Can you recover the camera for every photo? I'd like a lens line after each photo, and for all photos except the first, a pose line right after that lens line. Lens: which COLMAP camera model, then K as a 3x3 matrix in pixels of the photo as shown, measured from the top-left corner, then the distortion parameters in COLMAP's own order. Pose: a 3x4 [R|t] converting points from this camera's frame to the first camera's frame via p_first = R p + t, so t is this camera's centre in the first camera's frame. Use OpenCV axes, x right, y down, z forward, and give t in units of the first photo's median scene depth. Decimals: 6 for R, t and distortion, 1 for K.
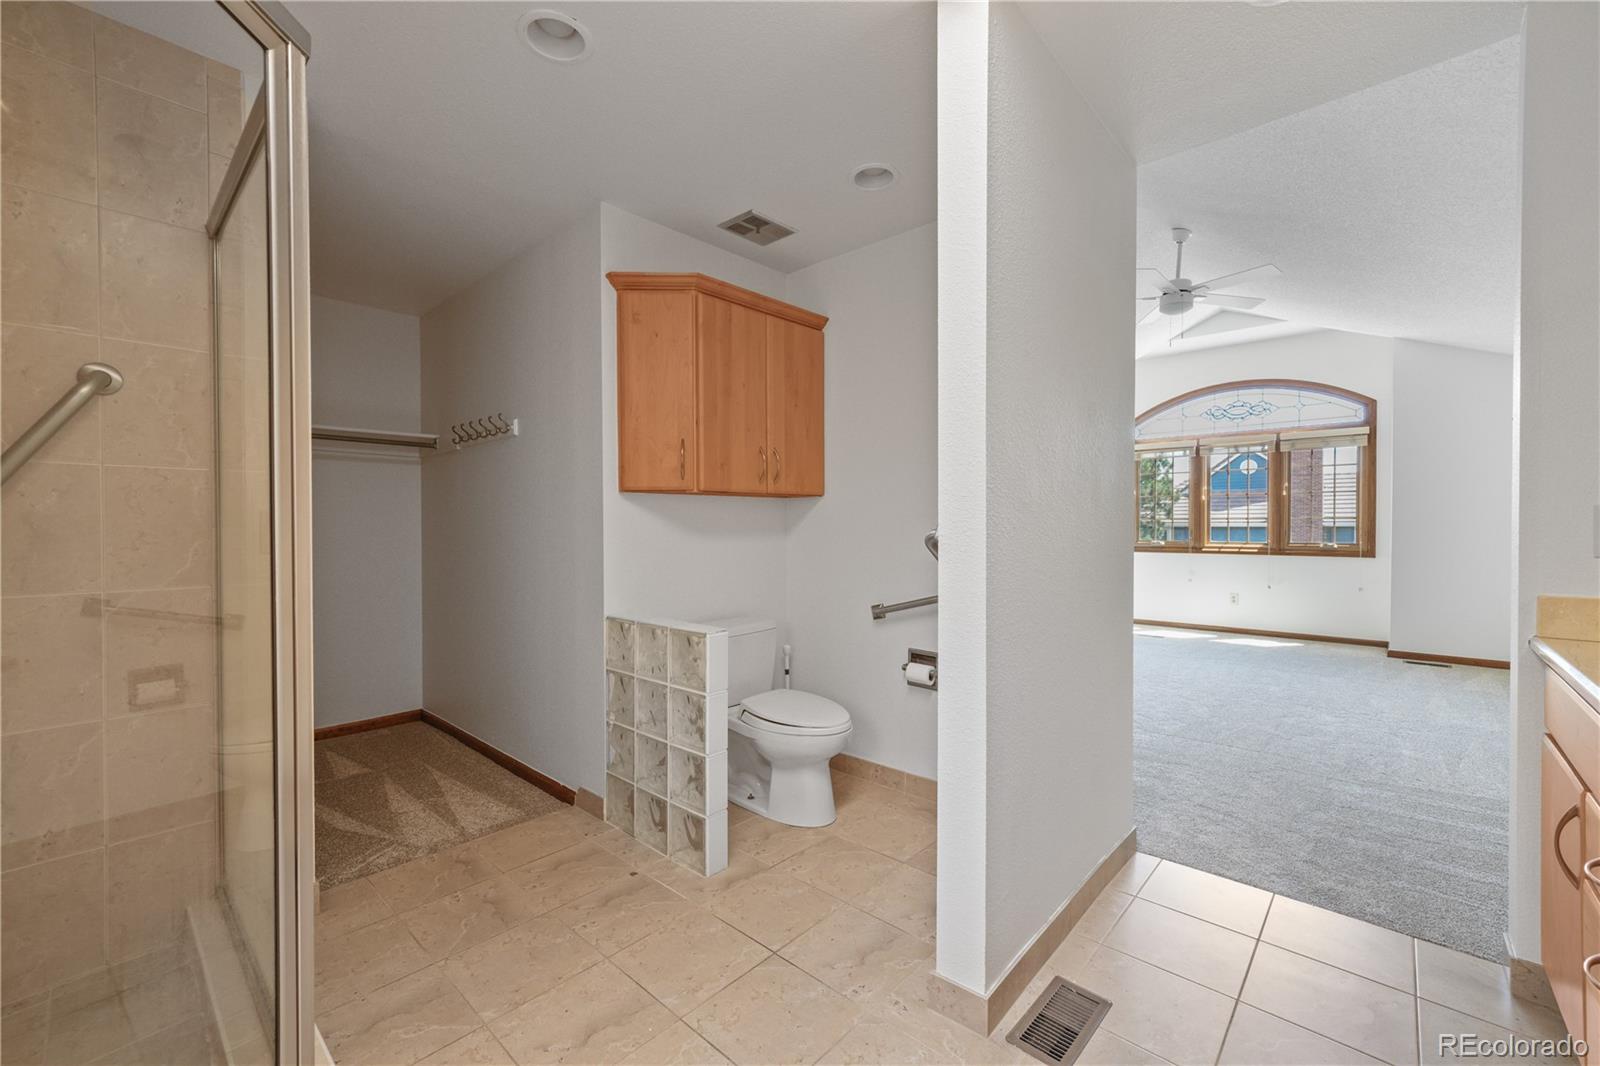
lens RADIAL K [[637.3, 0, 800.0], [0, 637.3, 533.0], [0, 0, 1]] dist [0.000070, -0.000152]
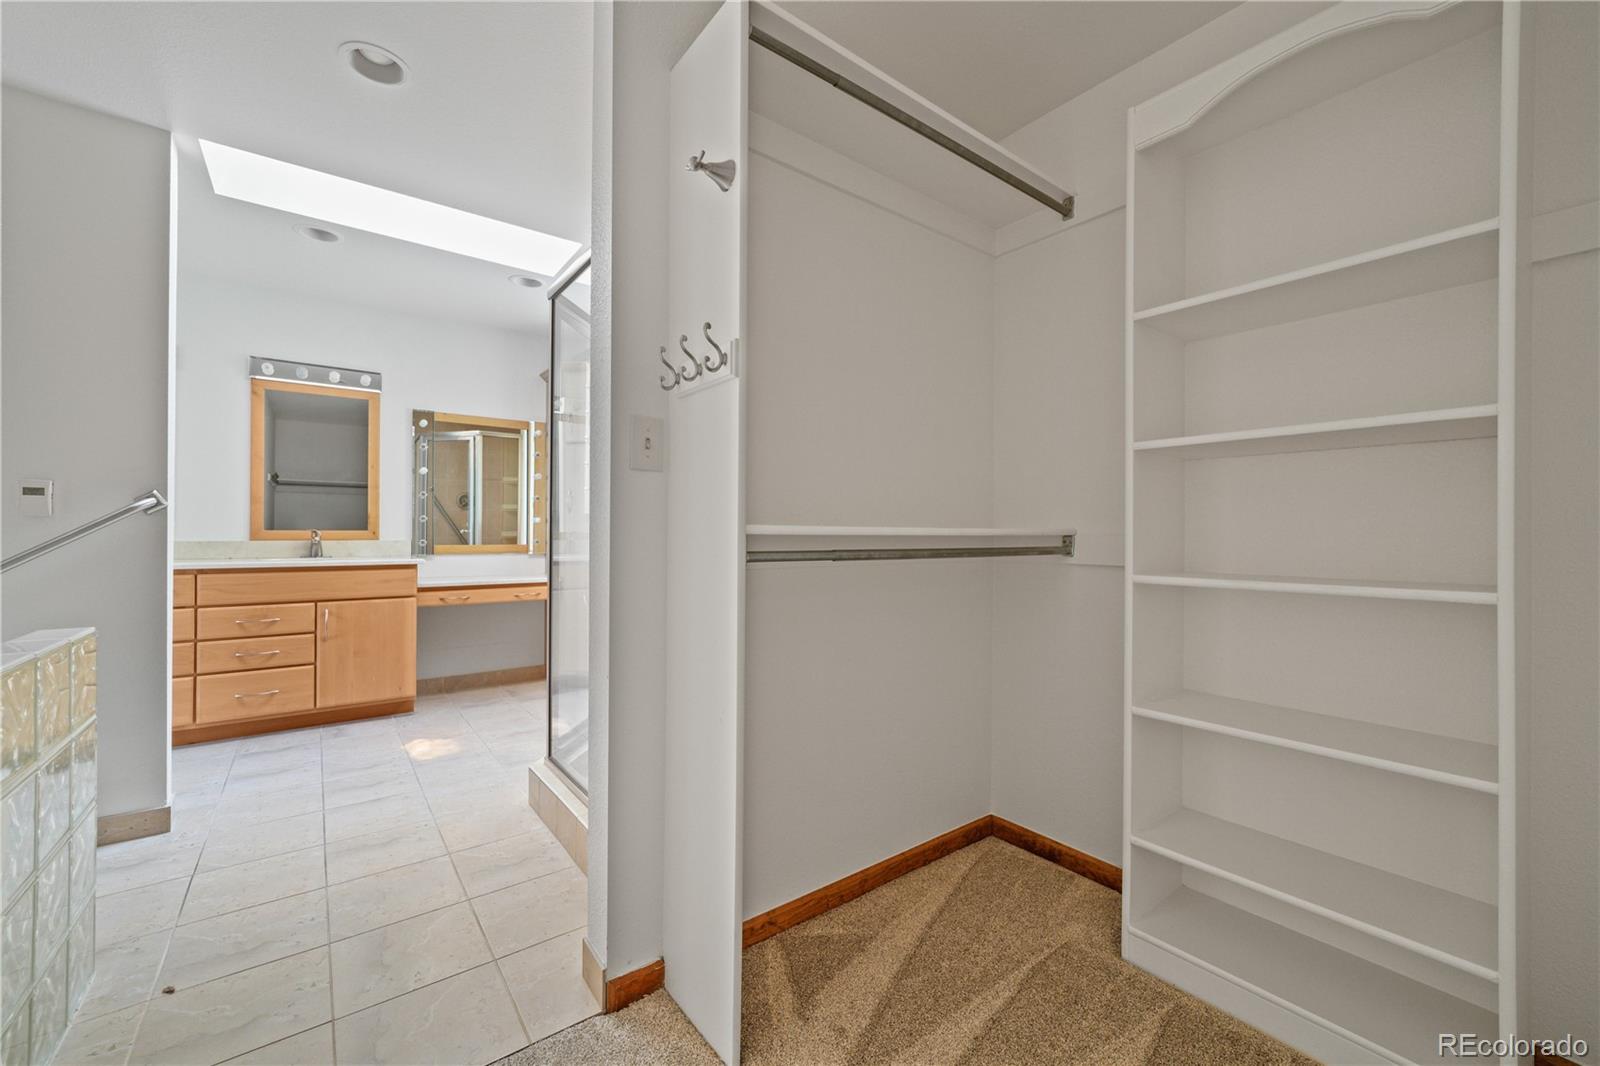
lens RADIAL K [[637.3, 0, 800.0], [0, 637.3, 533.0], [0, 0, 1]] dist [0.000070, -0.000152]
pose [[-0.981690, -0.000693, 0.190484, -1.336560], [0.001717, 0.999921, 0.012488, 0.060615], [-0.190477, 0.012587, -0.981611, 1.960118]]
